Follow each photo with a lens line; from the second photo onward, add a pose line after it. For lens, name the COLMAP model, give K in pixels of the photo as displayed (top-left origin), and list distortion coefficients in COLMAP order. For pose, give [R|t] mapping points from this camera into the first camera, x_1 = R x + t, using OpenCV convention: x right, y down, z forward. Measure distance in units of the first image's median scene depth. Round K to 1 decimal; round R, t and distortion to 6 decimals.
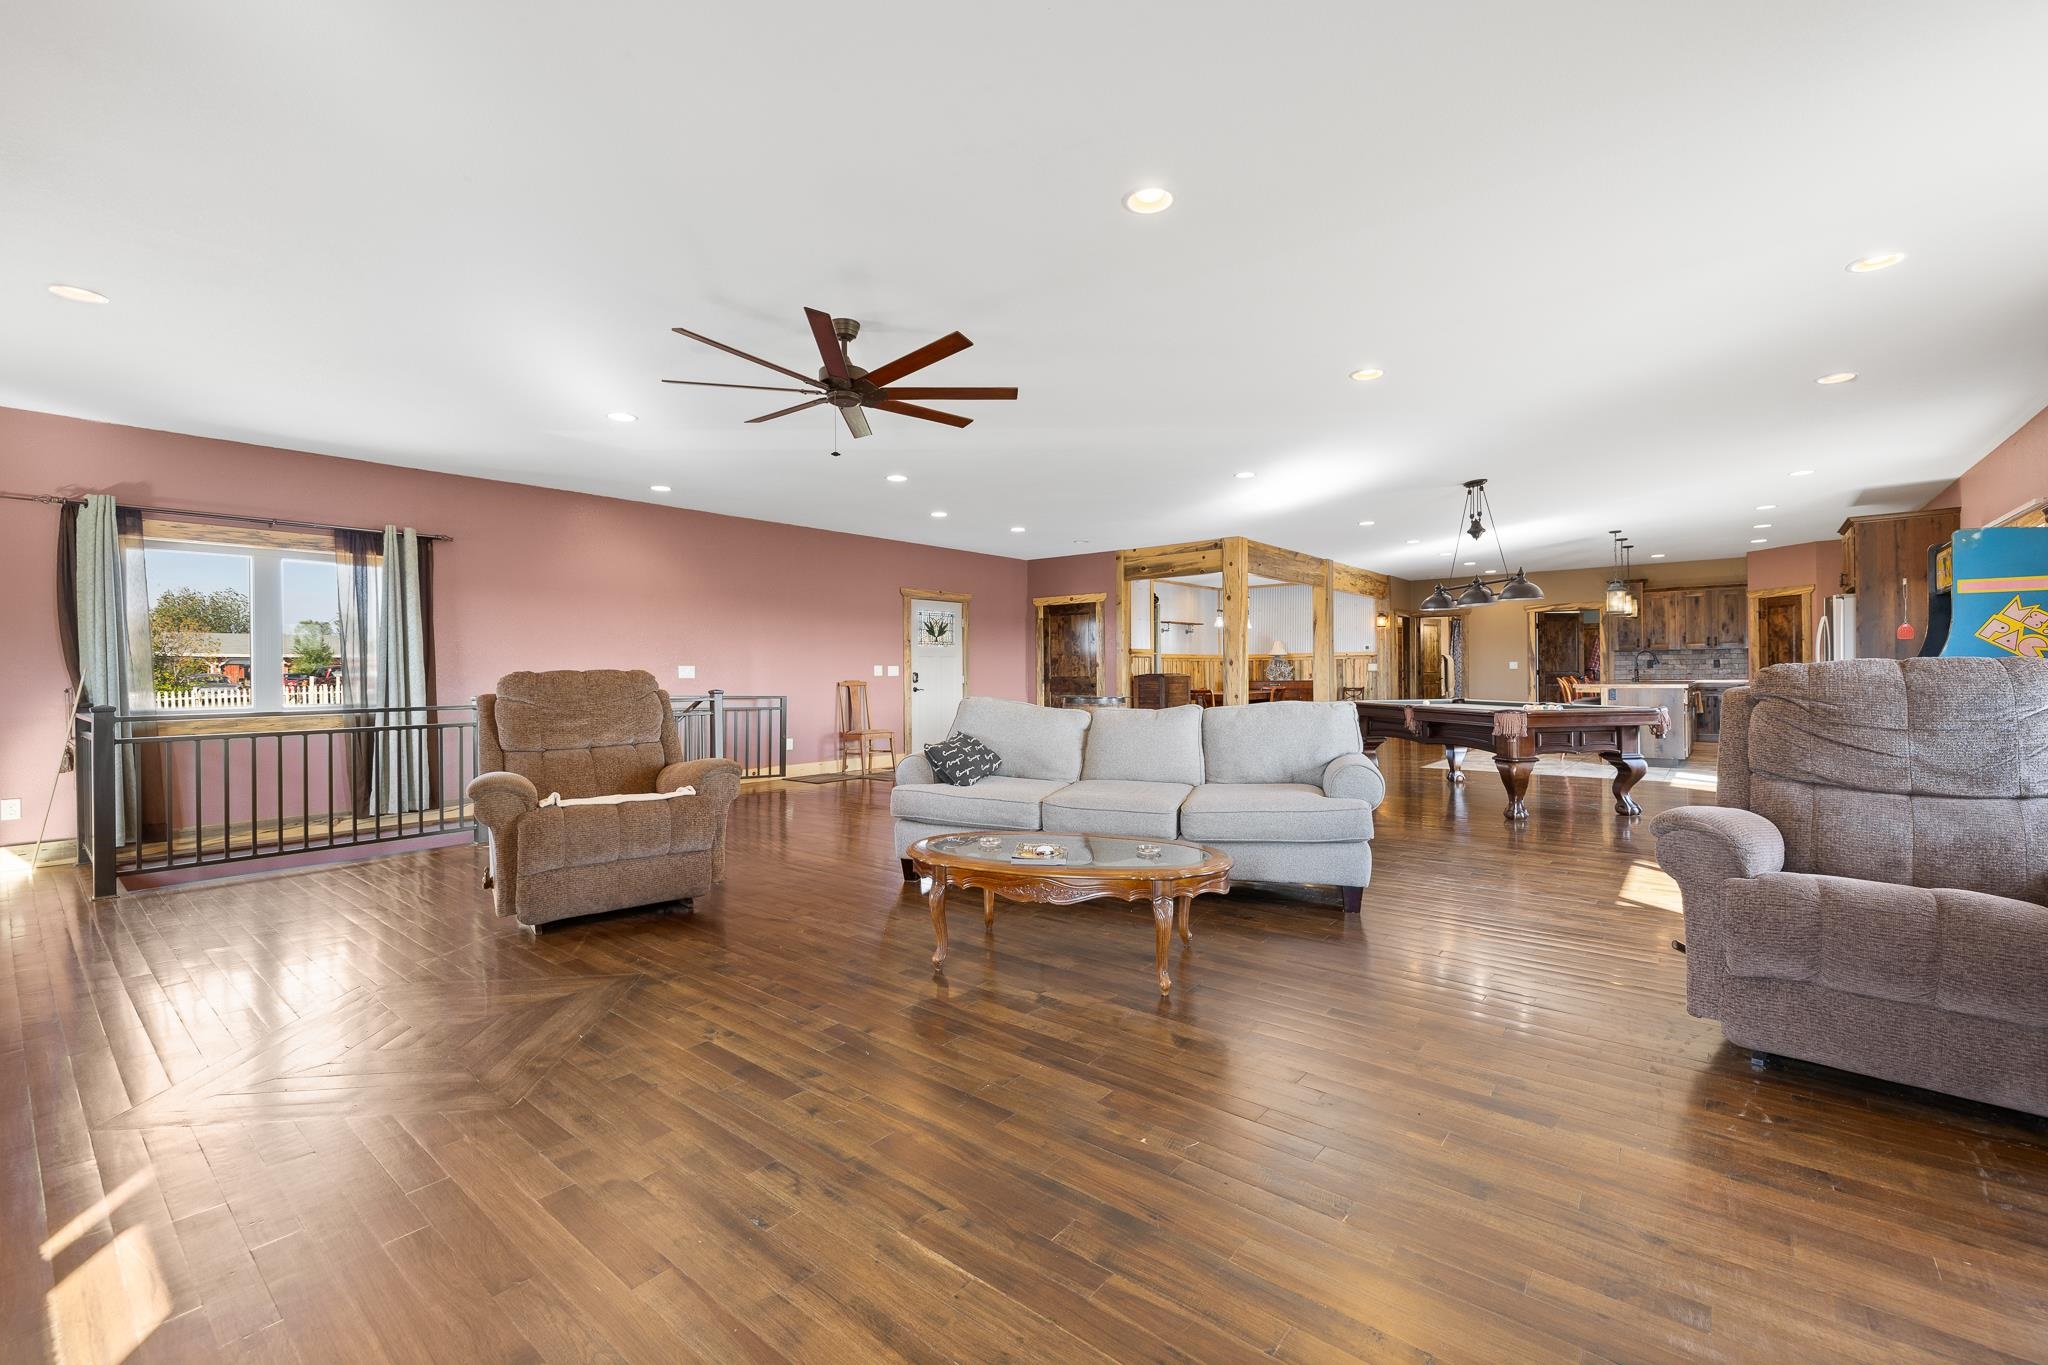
lens RADIAL K [[866.0, 0, 1036.4], [0, 866.0, 675.3], [0, 0, 1]] dist [-0.000985, 0.000025]
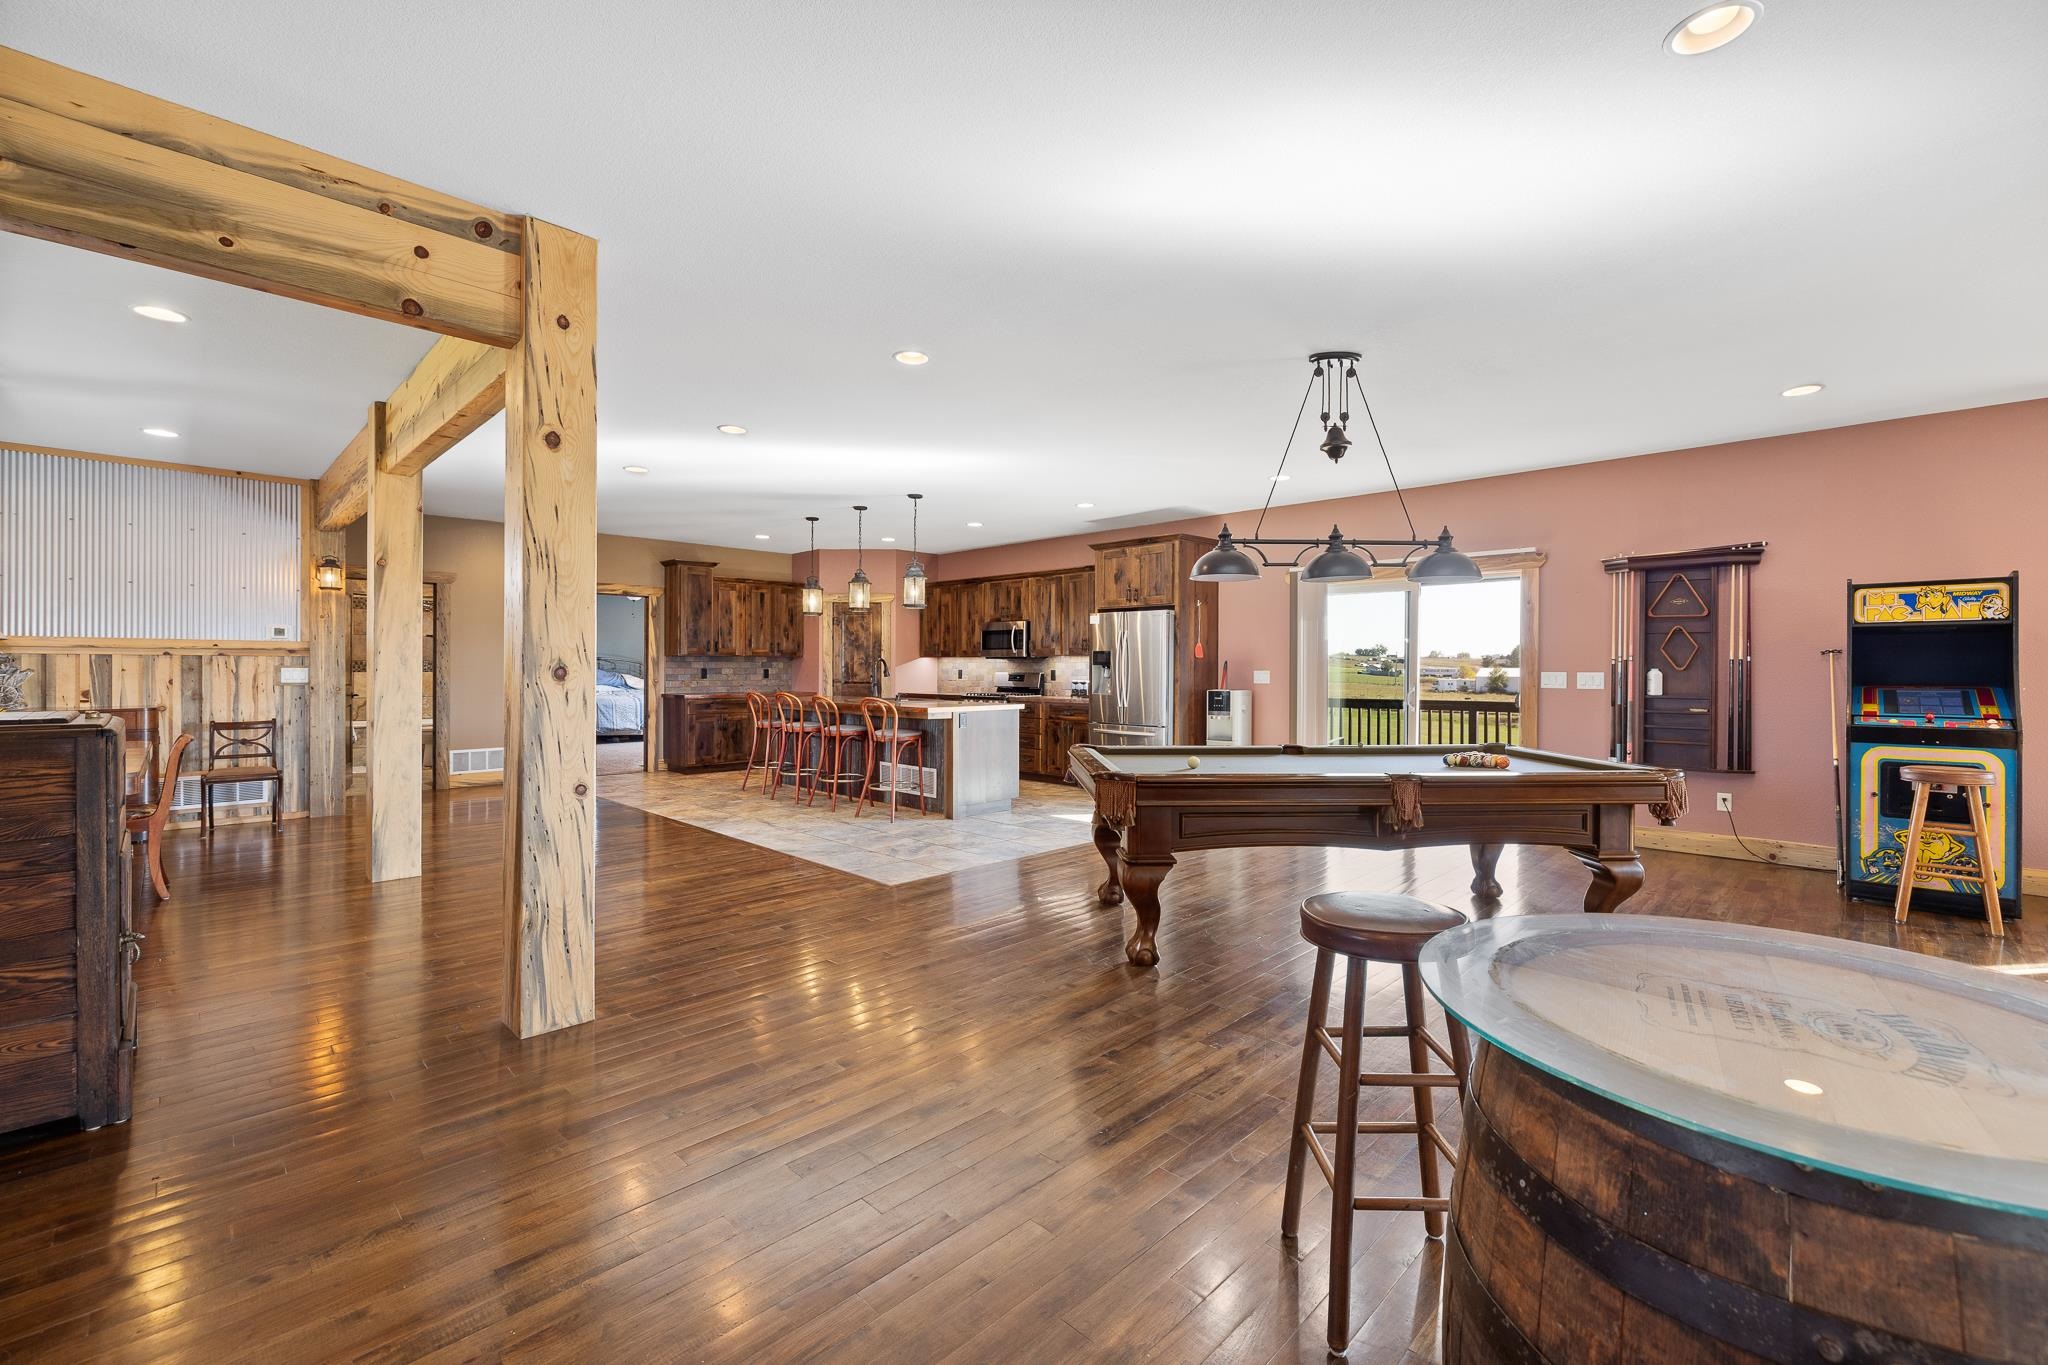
lens RADIAL K [[852.3, 0, 1024.0], [0, 852.3, 682.5], [0, 0, 1]] dist [0.002101, 0.000081]
pose [[0.096226, -0.005987, 0.995341, -0.039000], [-0.002514, 0.999977, 0.006258, -0.012821], [-0.995356, -0.003104, 0.096209, 0.807092]]
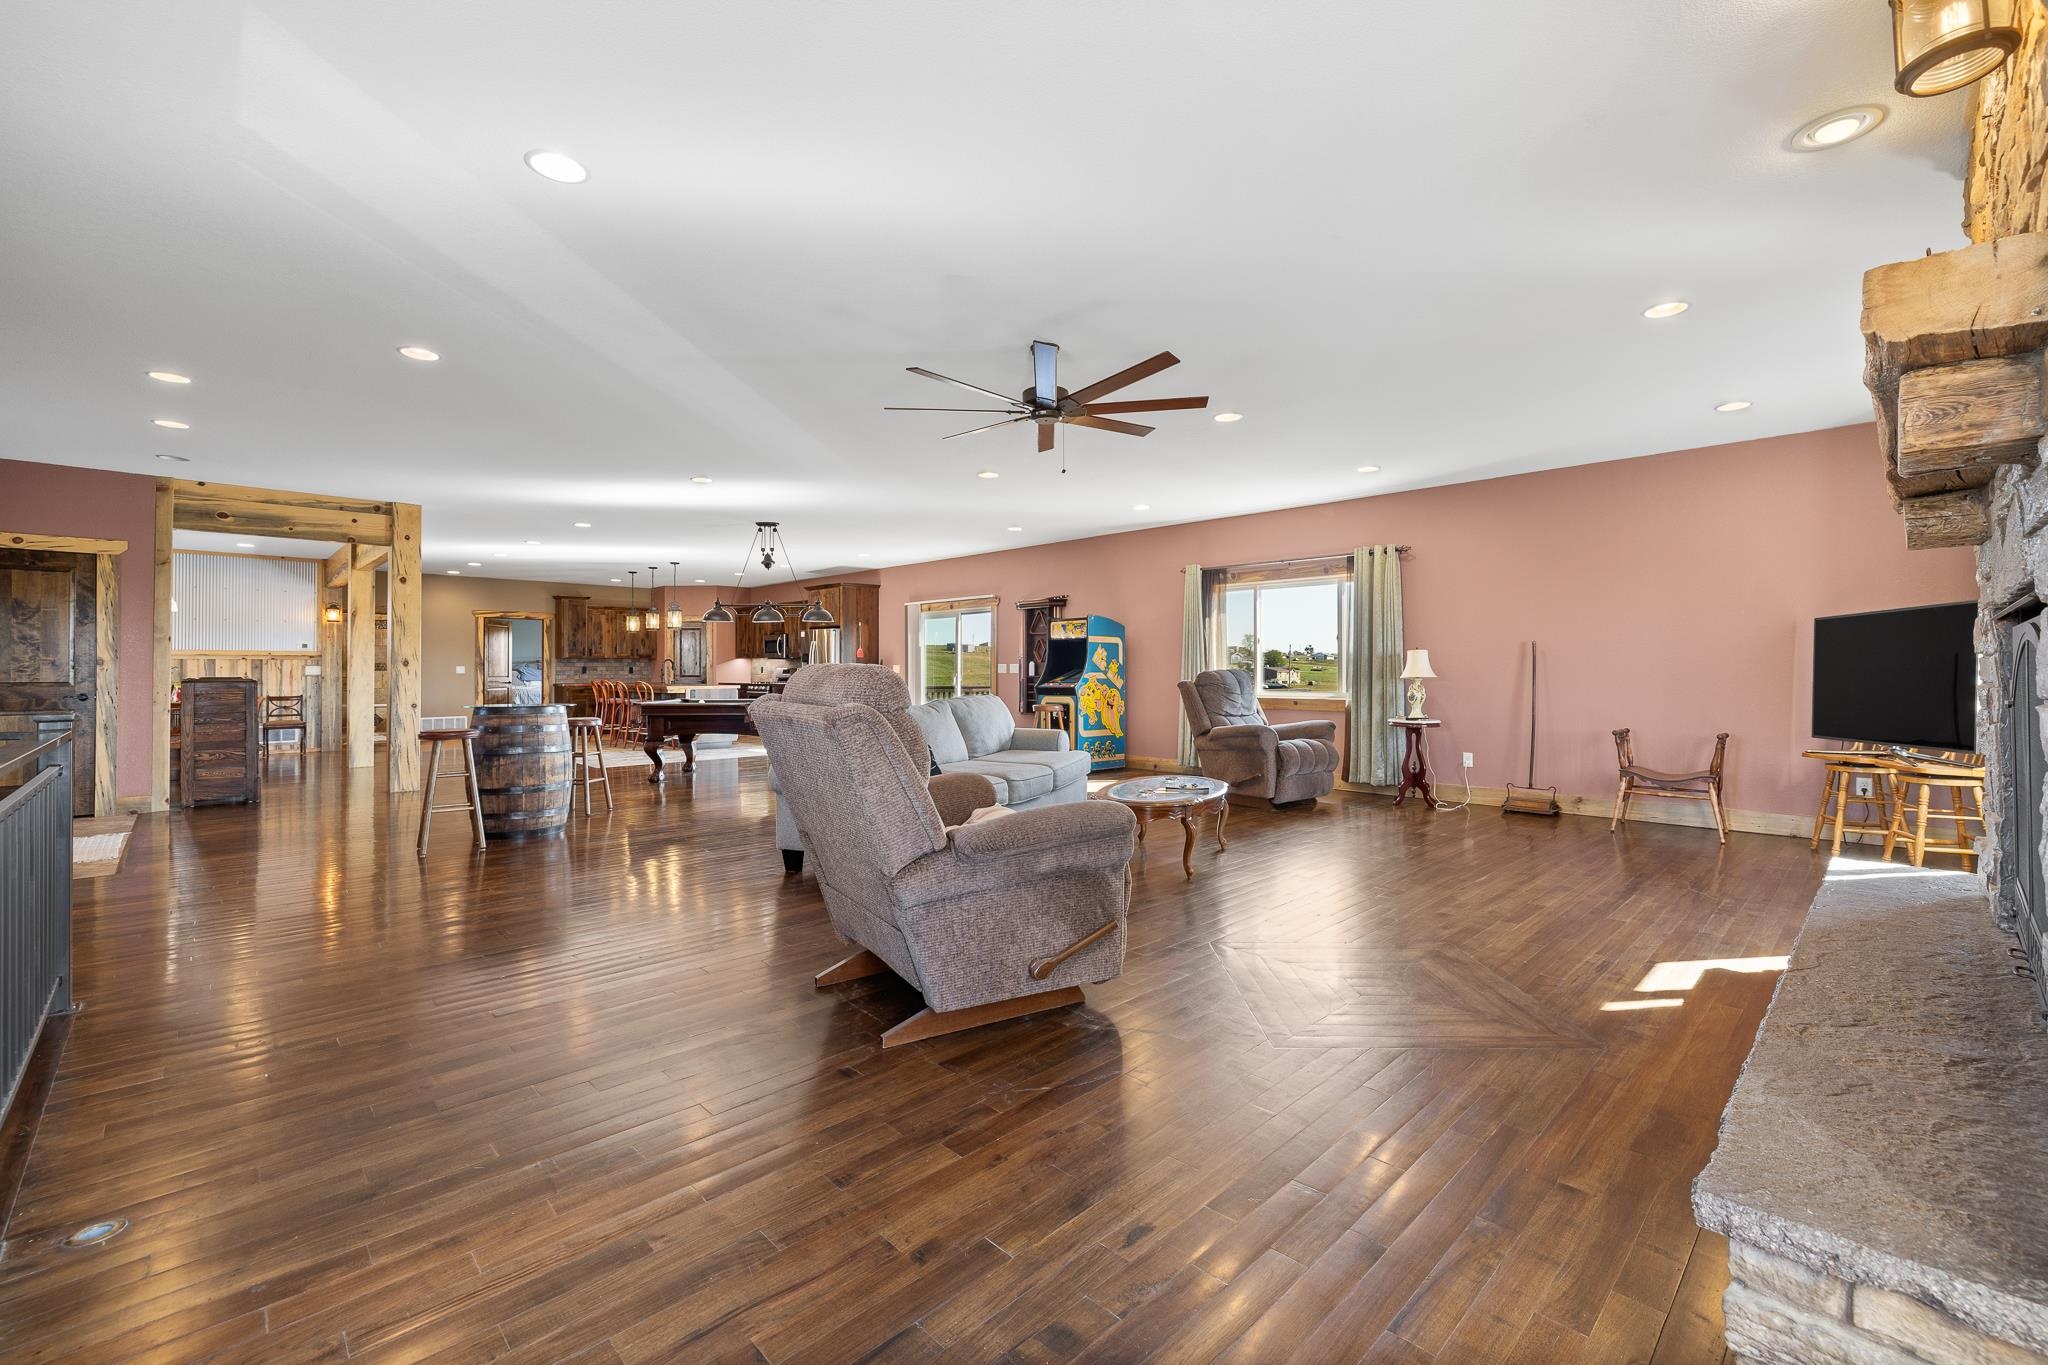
lens RADIAL K [[866.0, 0, 1036.4], [0, 866.0, 675.3], [0, 0, 1]] dist [-0.000985, 0.000025]
pose [[0.109188, 0.004946, 0.994009, -0.487477], [0.003204, 0.999981, -0.005328, 0.002877], [-0.994016, 0.003767, 0.109170, 0.337491]]
